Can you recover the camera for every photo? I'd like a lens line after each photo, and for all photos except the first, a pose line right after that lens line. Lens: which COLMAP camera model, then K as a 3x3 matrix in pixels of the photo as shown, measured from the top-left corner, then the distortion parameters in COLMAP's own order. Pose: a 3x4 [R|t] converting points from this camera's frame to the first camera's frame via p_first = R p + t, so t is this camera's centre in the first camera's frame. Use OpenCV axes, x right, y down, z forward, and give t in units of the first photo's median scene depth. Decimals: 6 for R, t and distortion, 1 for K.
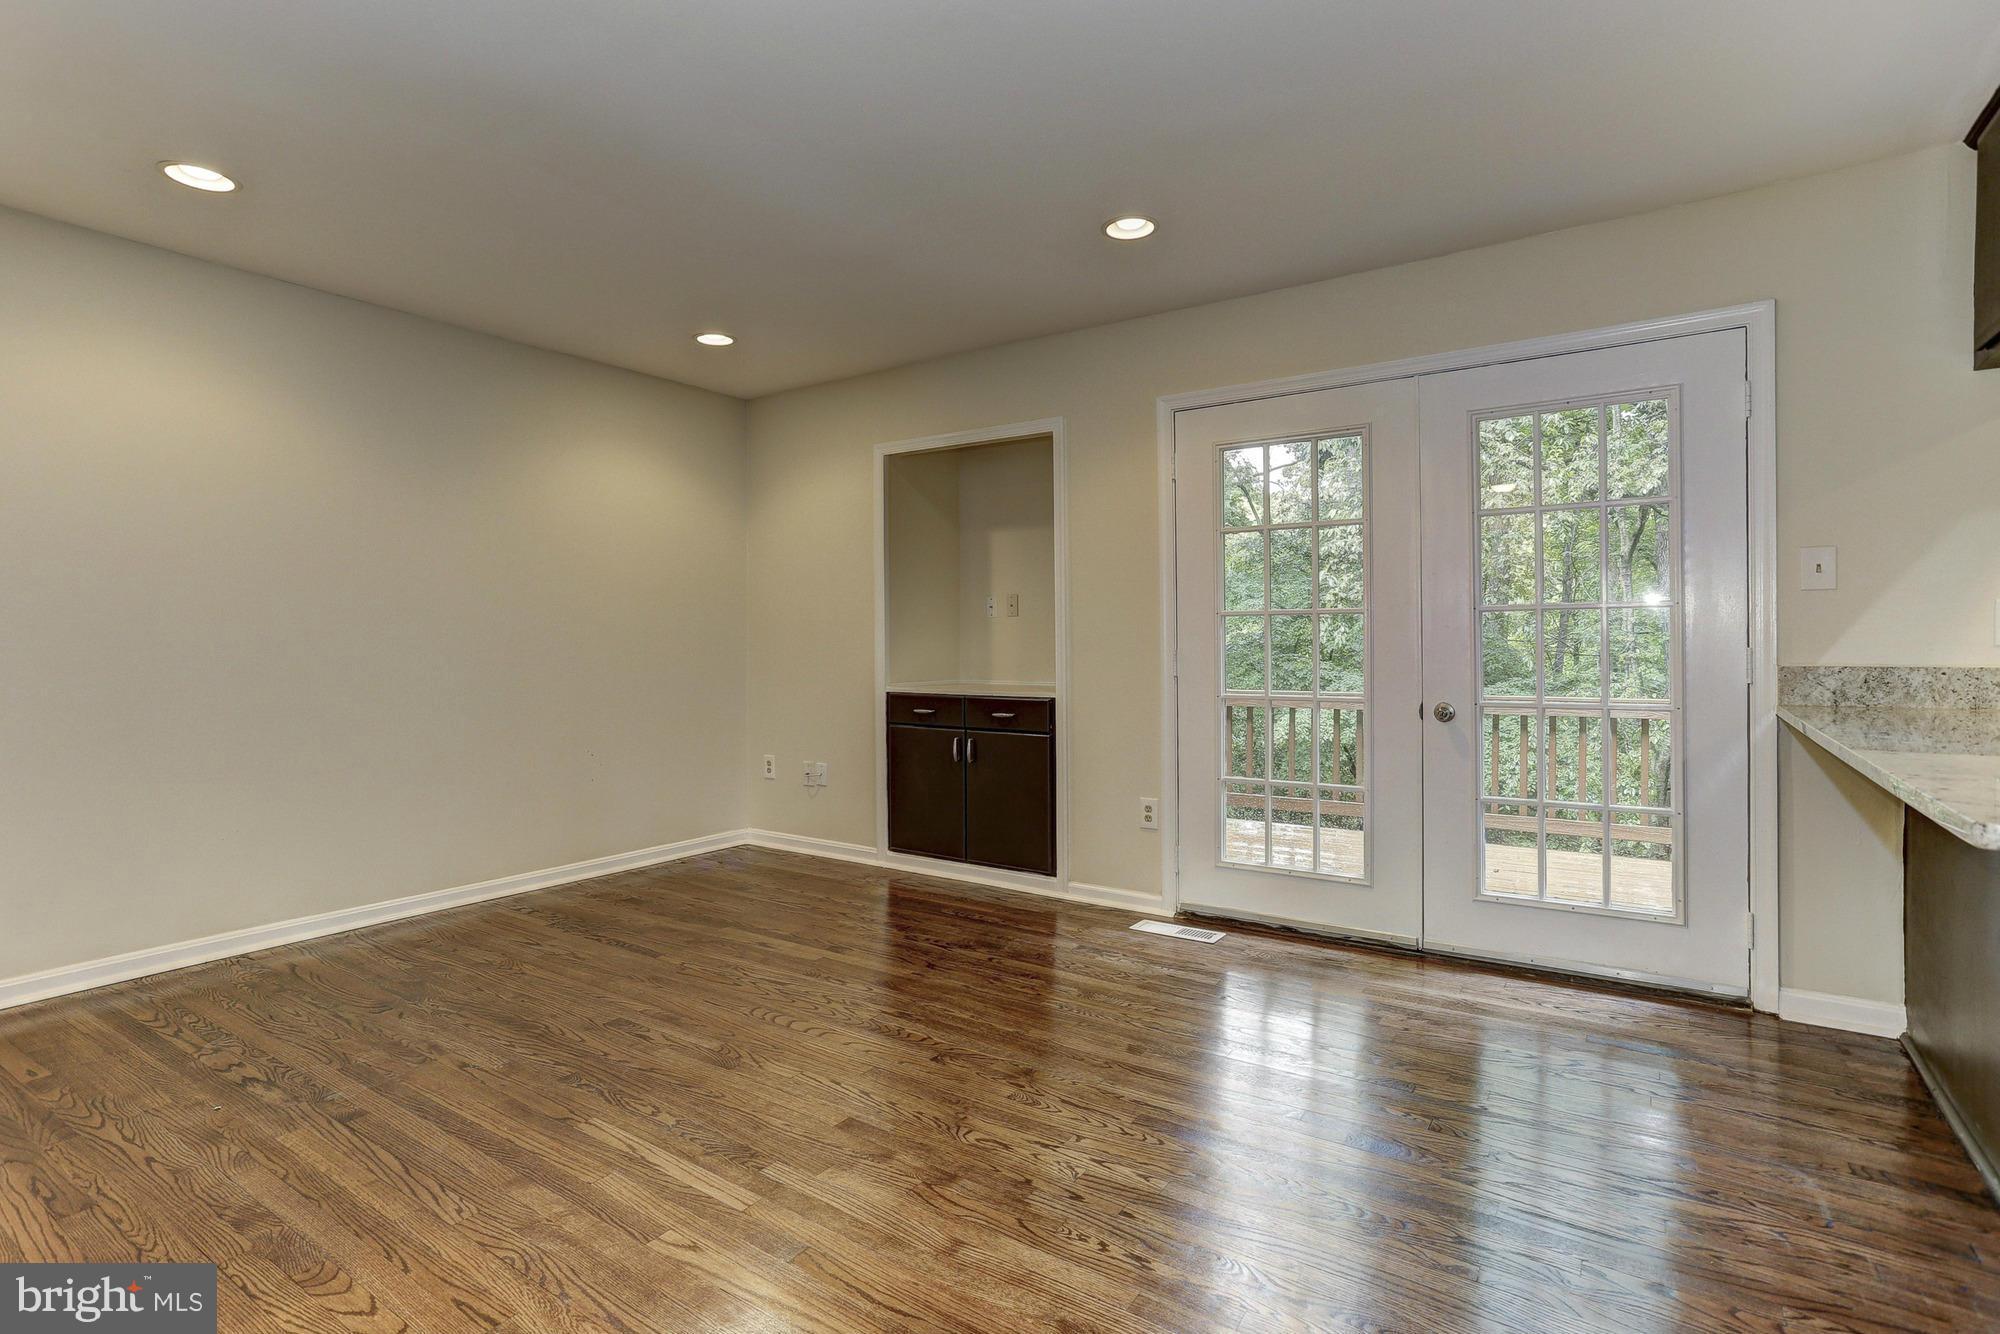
lens RADIAL K [[974.4, 0, 991.7], [0, 974.4, 650.1], [0, 0, 1]] dist [-0.048055, 0.032688]
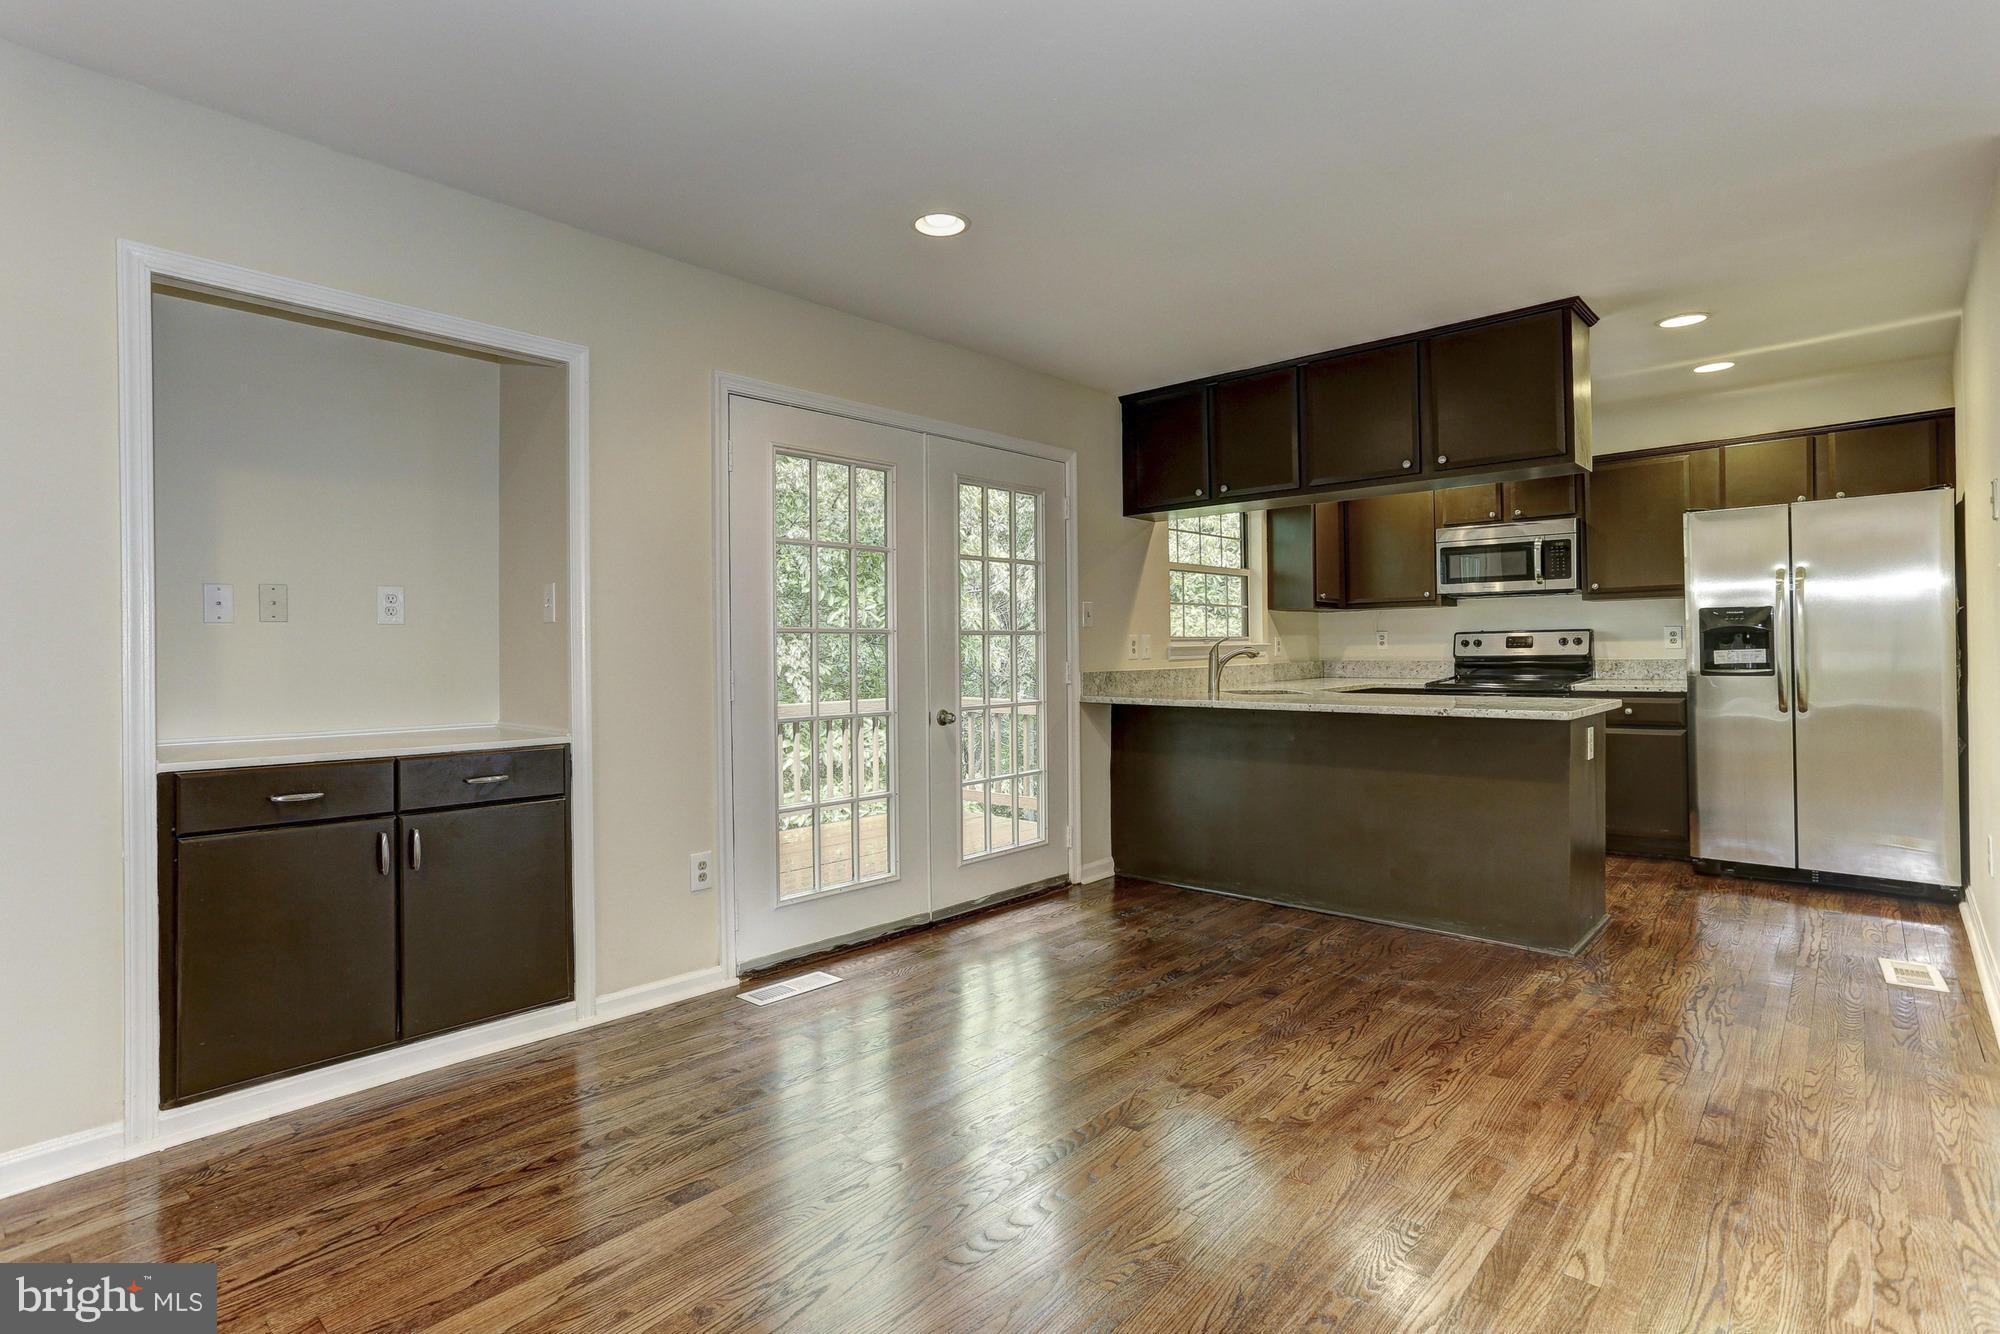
lens RADIAL K [[974.4, 0, 991.7], [0, 974.4, 650.1], [0, 0, 1]] dist [-0.048055, 0.032688]
pose [[0.141846, 0.005017, 0.989876, -0.793616], [0.017105, 0.999825, -0.007518, -0.010441], [-0.989741, 0.017998, 0.141735, 0.826875]]
